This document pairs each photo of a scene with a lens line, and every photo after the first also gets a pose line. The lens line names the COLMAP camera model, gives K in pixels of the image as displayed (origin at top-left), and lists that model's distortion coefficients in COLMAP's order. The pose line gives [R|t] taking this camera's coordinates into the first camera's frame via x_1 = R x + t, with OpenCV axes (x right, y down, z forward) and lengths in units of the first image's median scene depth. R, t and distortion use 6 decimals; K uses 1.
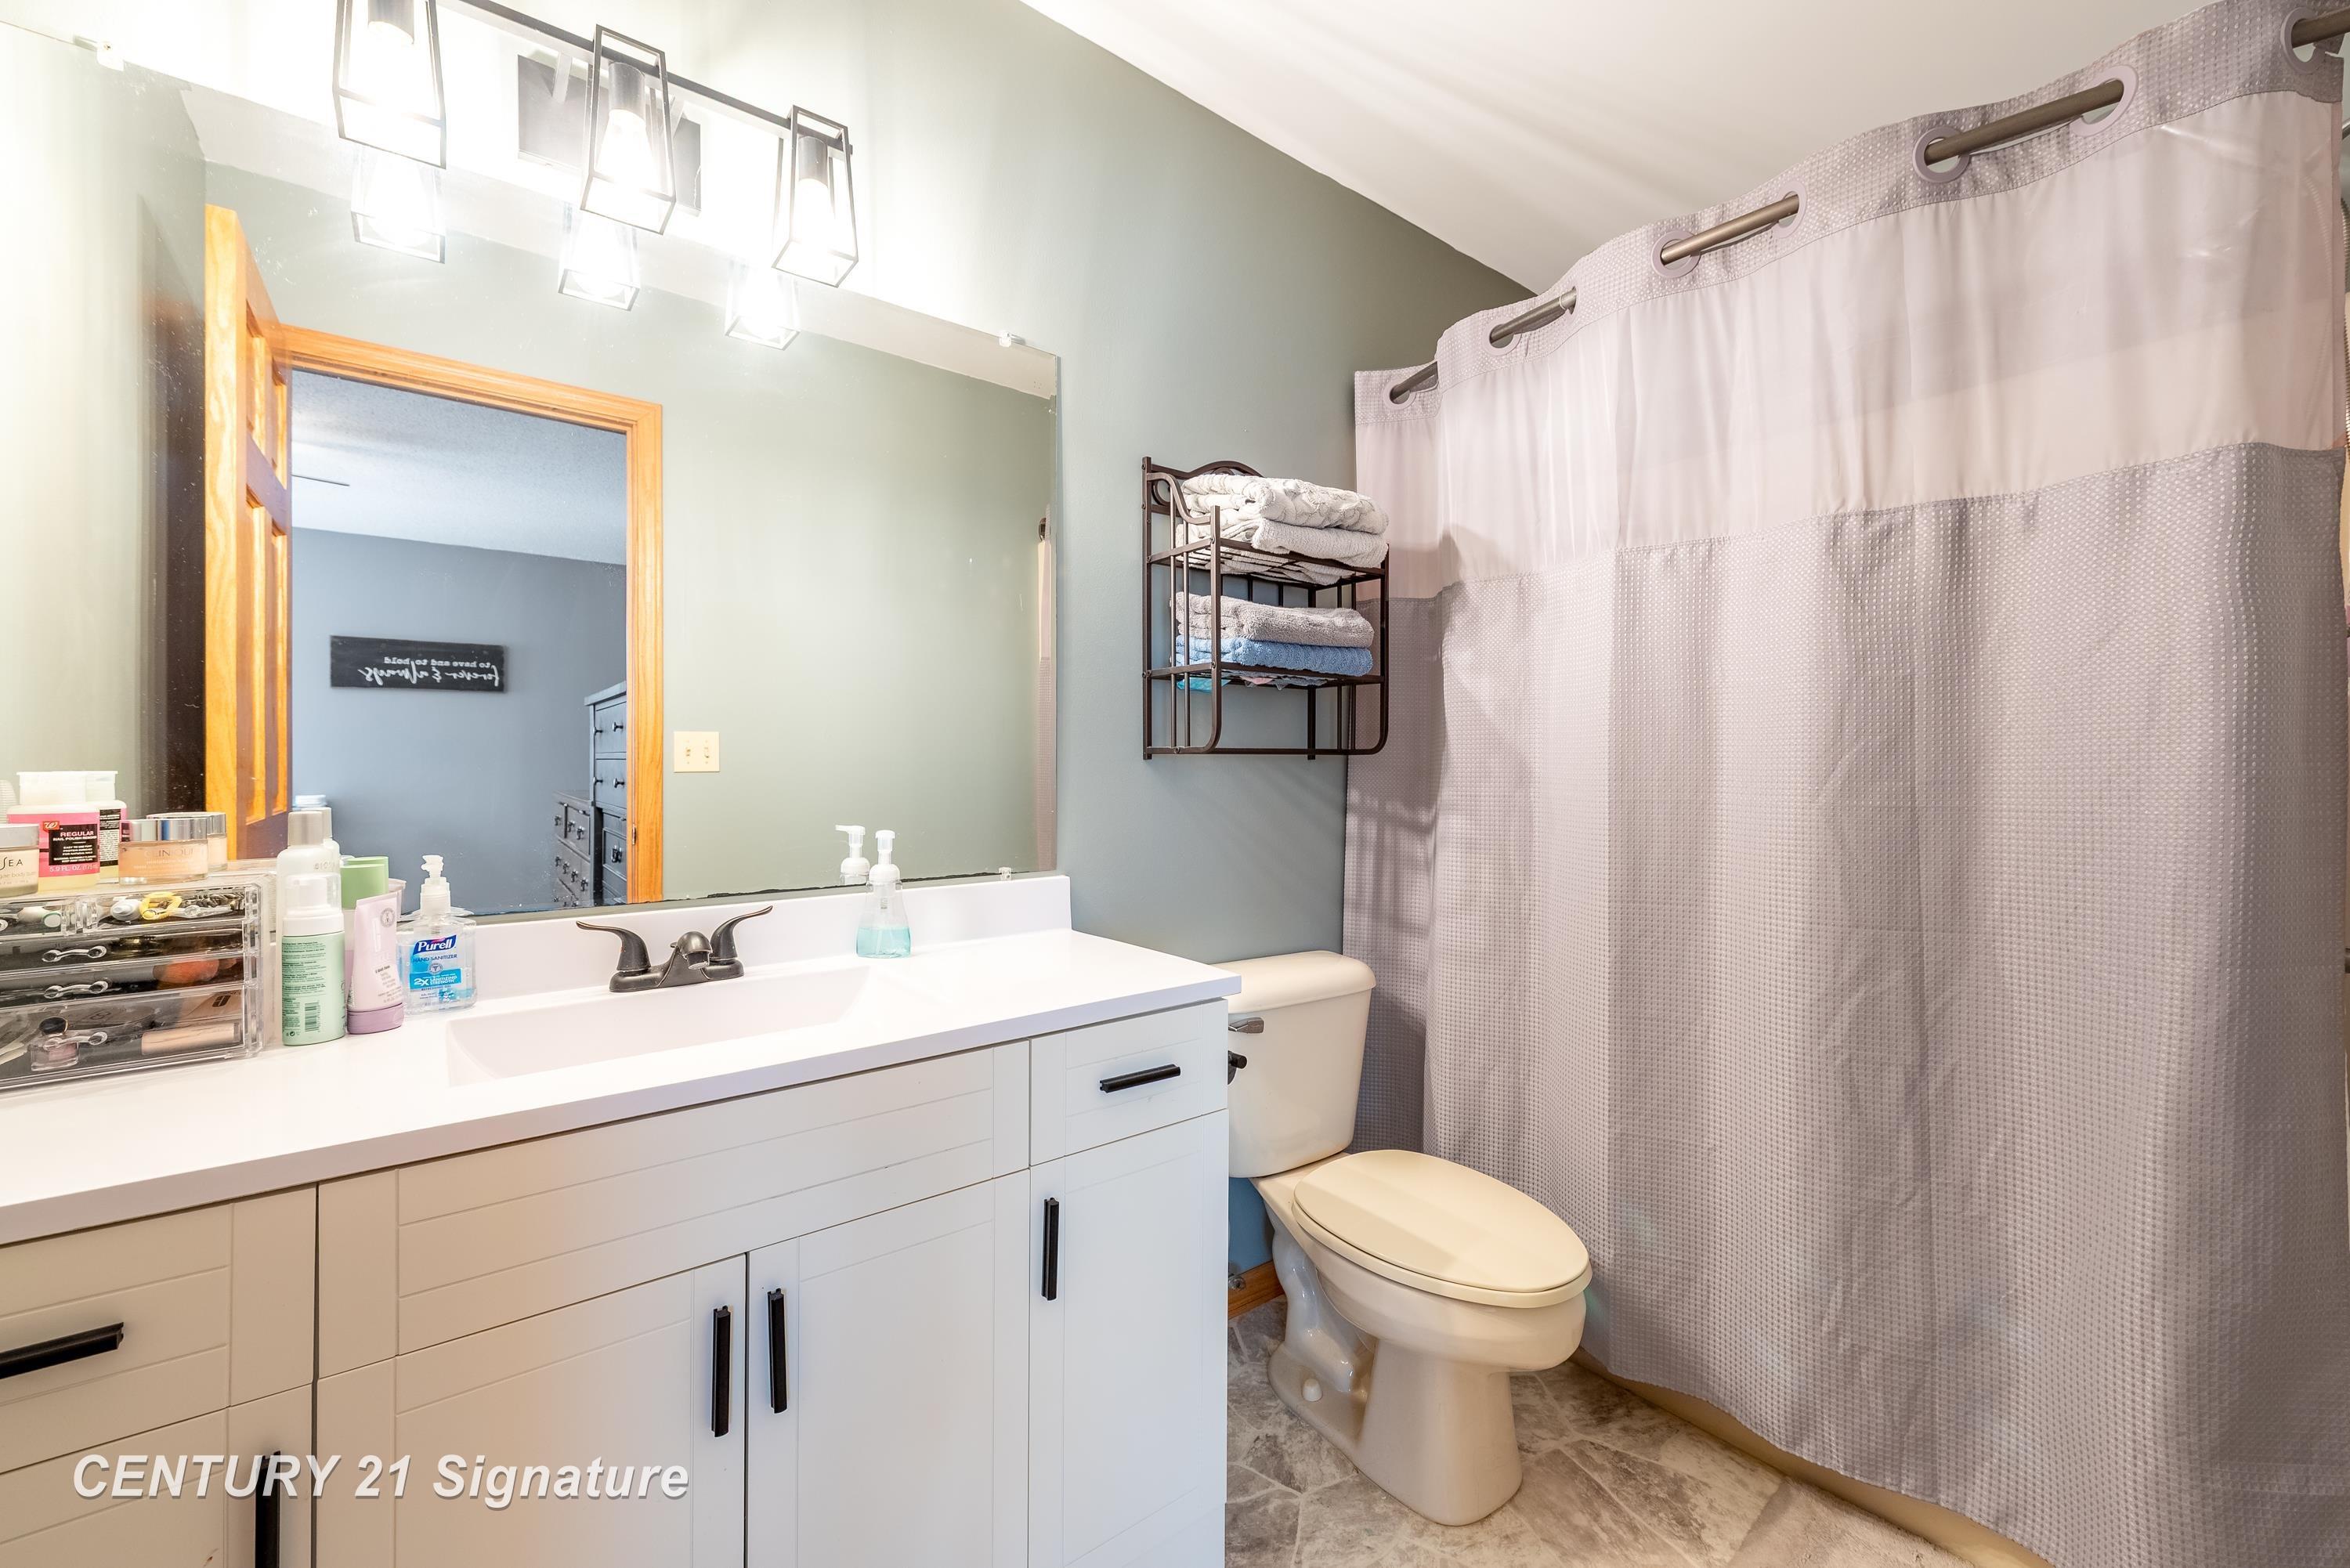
lens RADIAL K [[941.0, 0, 1176.3], [0, 941.0, 773.5], [0, 0, 1]] dist [0.020401, 0.000095]
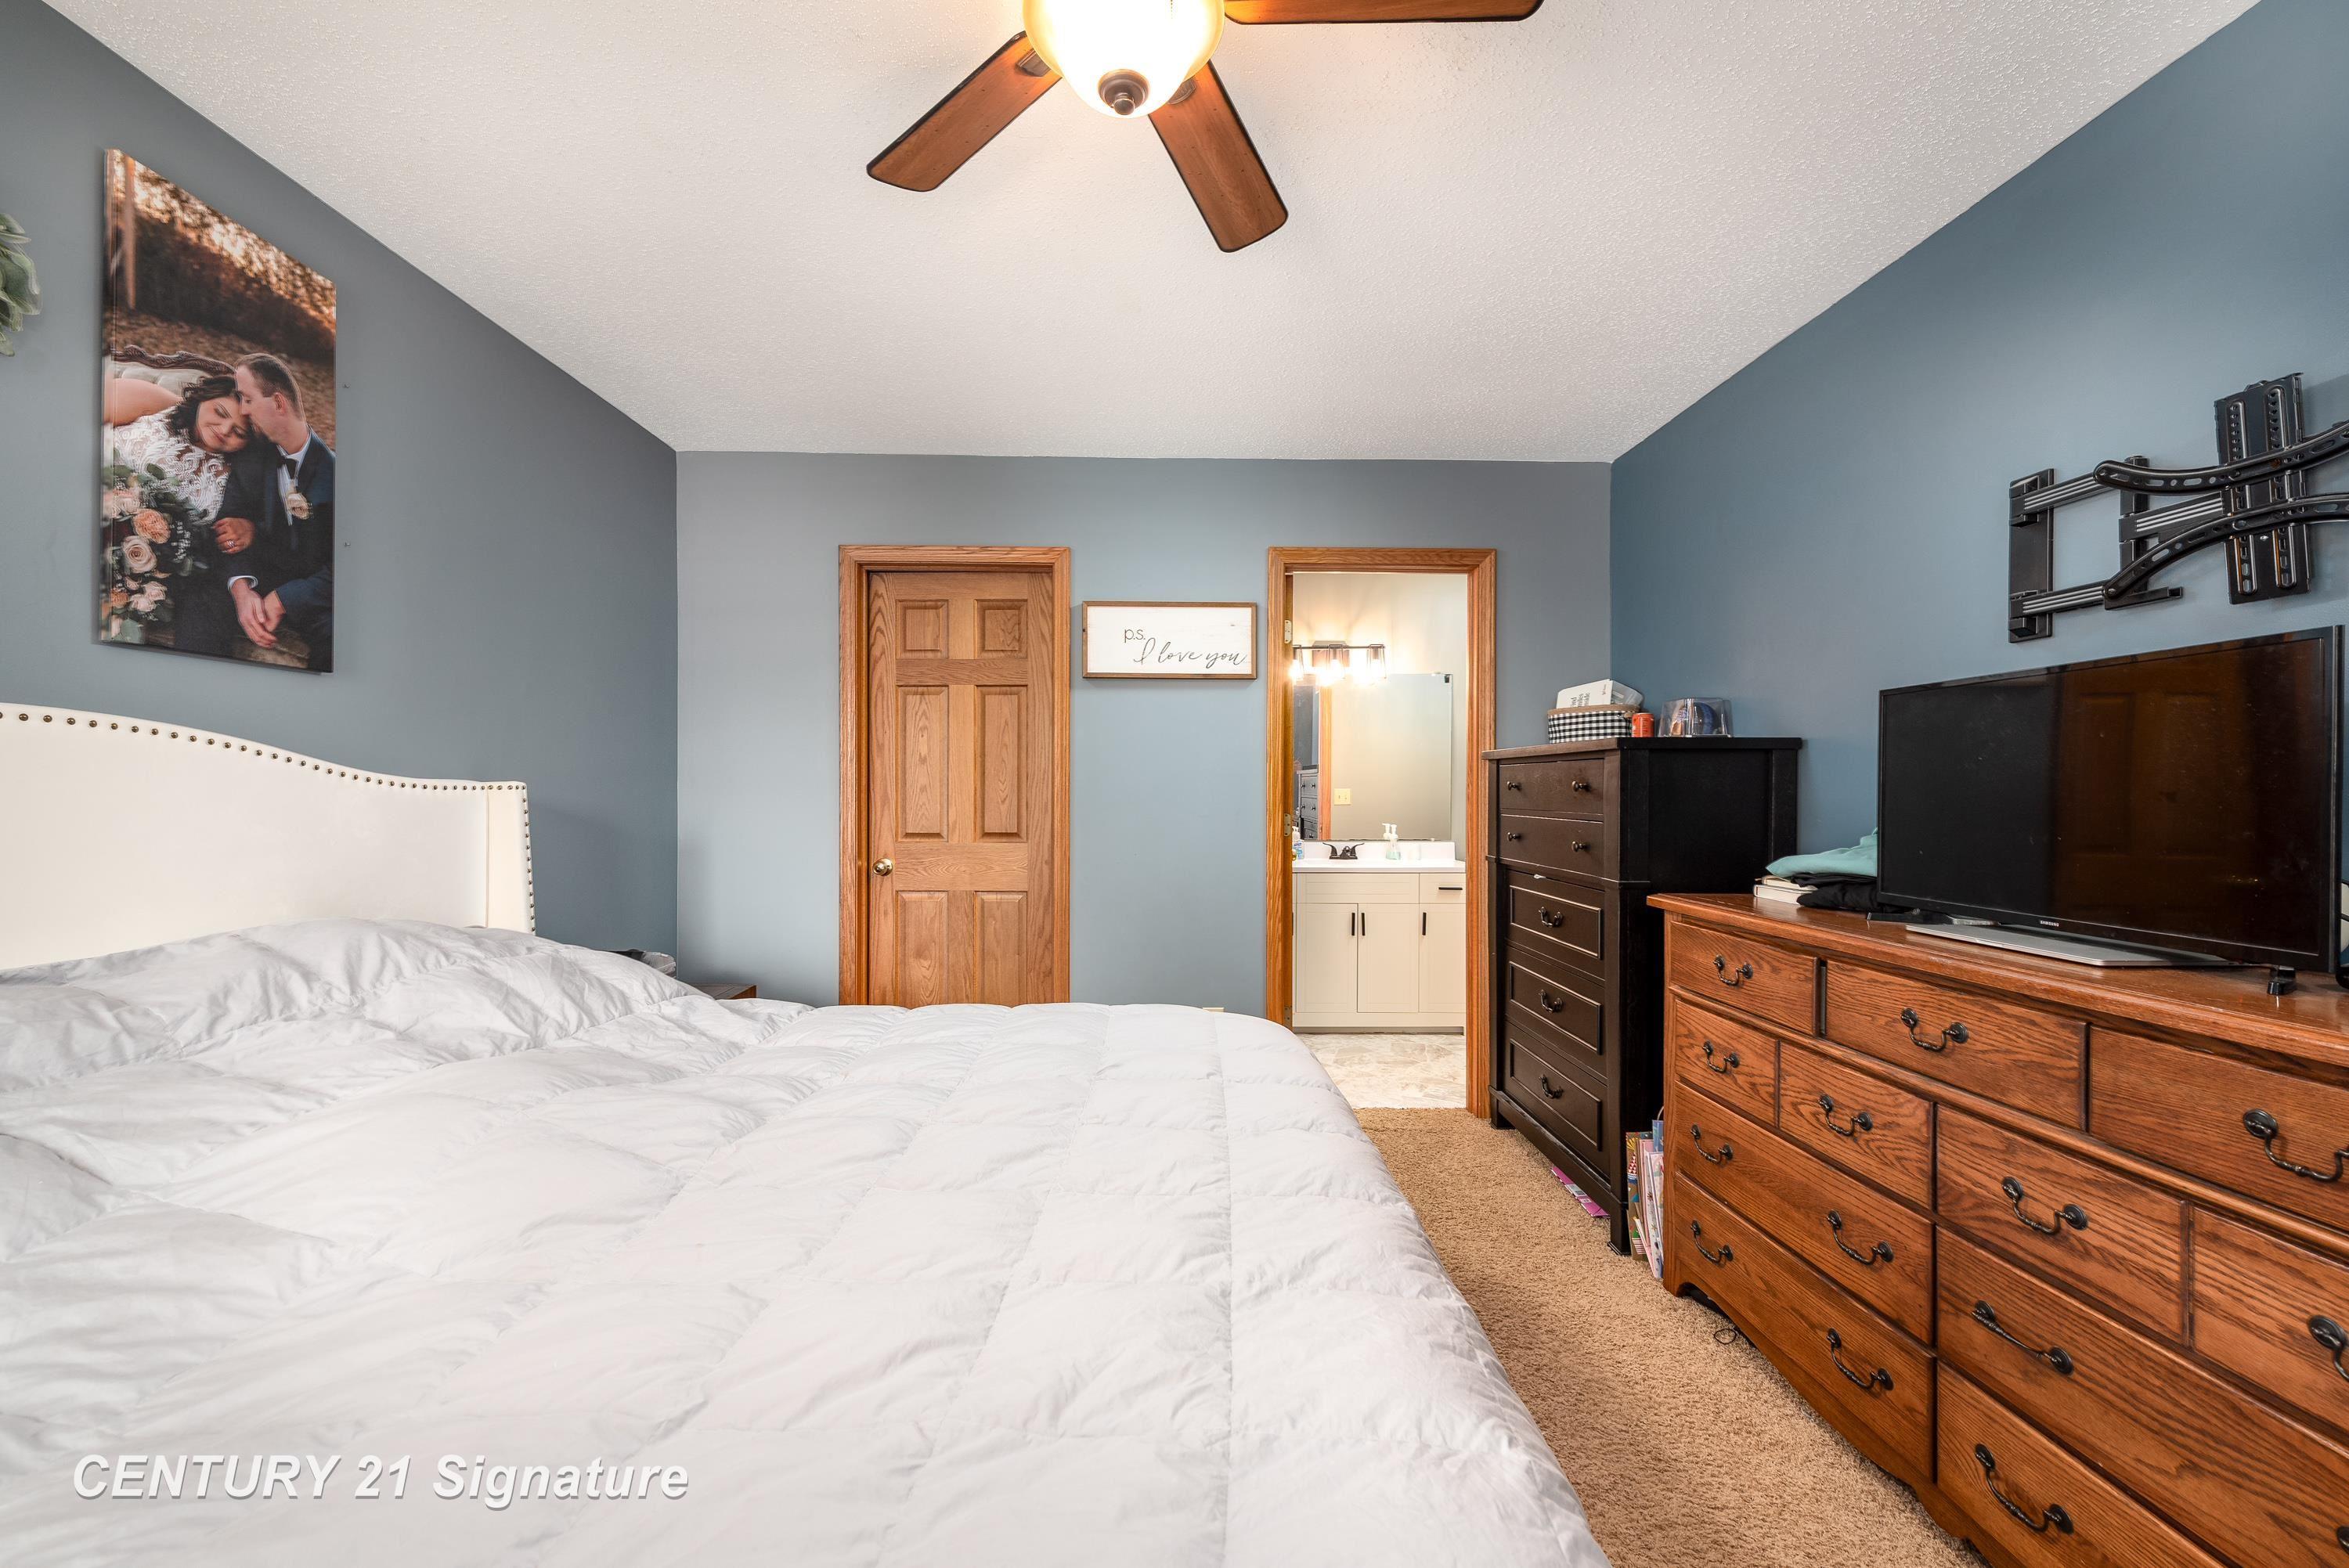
lens RADIAL K [[915.5, 0, 1171.4], [0, 915.5, 792.5], [0, 0, 1]] dist [0.017318, -0.005077]
pose [[0.801740, 0.000605, -0.597673, 0.893492], [-0.001452, 0.999999, -0.000934, -0.046944], [0.597671, 0.001617, 0.801739, -1.877950]]
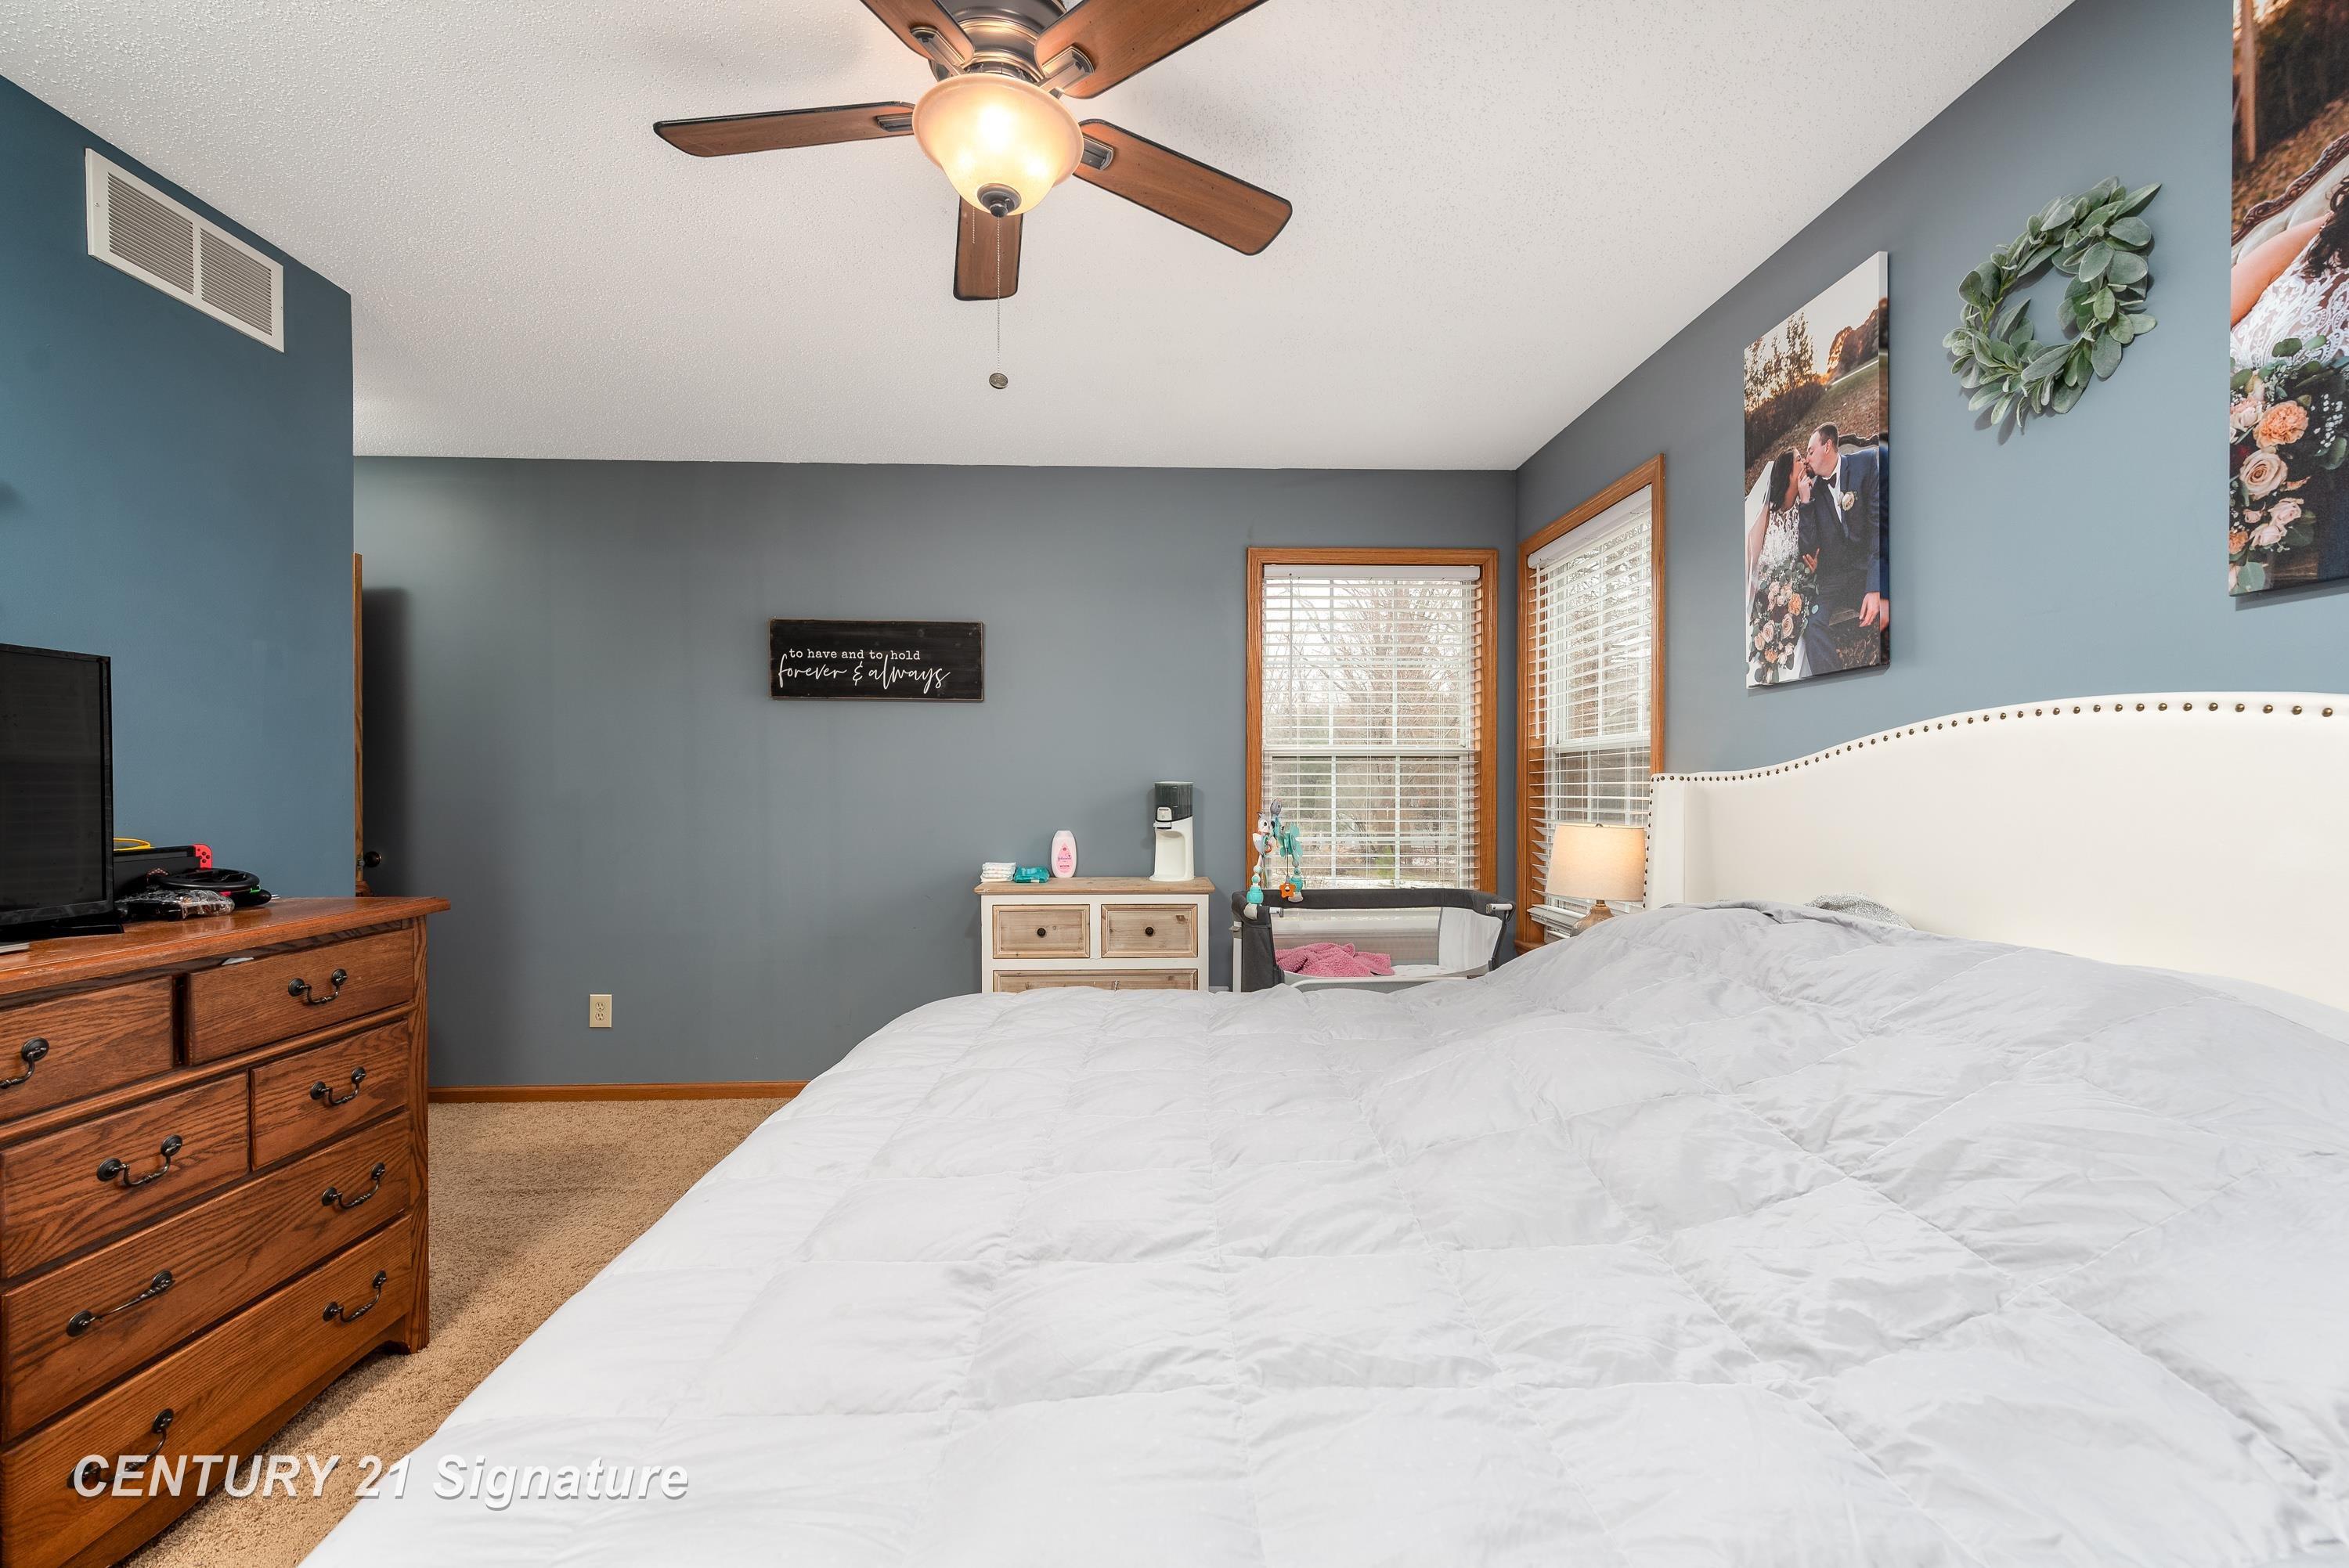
lens RADIAL K [[945.1, 0, 1170.4], [0, 945.1, 793.0], [0, 0, 1]] dist [0.009638, -0.000174]
pose [[-0.814363, -0.006760, 0.580317, -0.201738], [-0.000974, 0.999947, 0.010282, -0.046407], [-0.580355, 0.007808, -0.814326, -0.705814]]
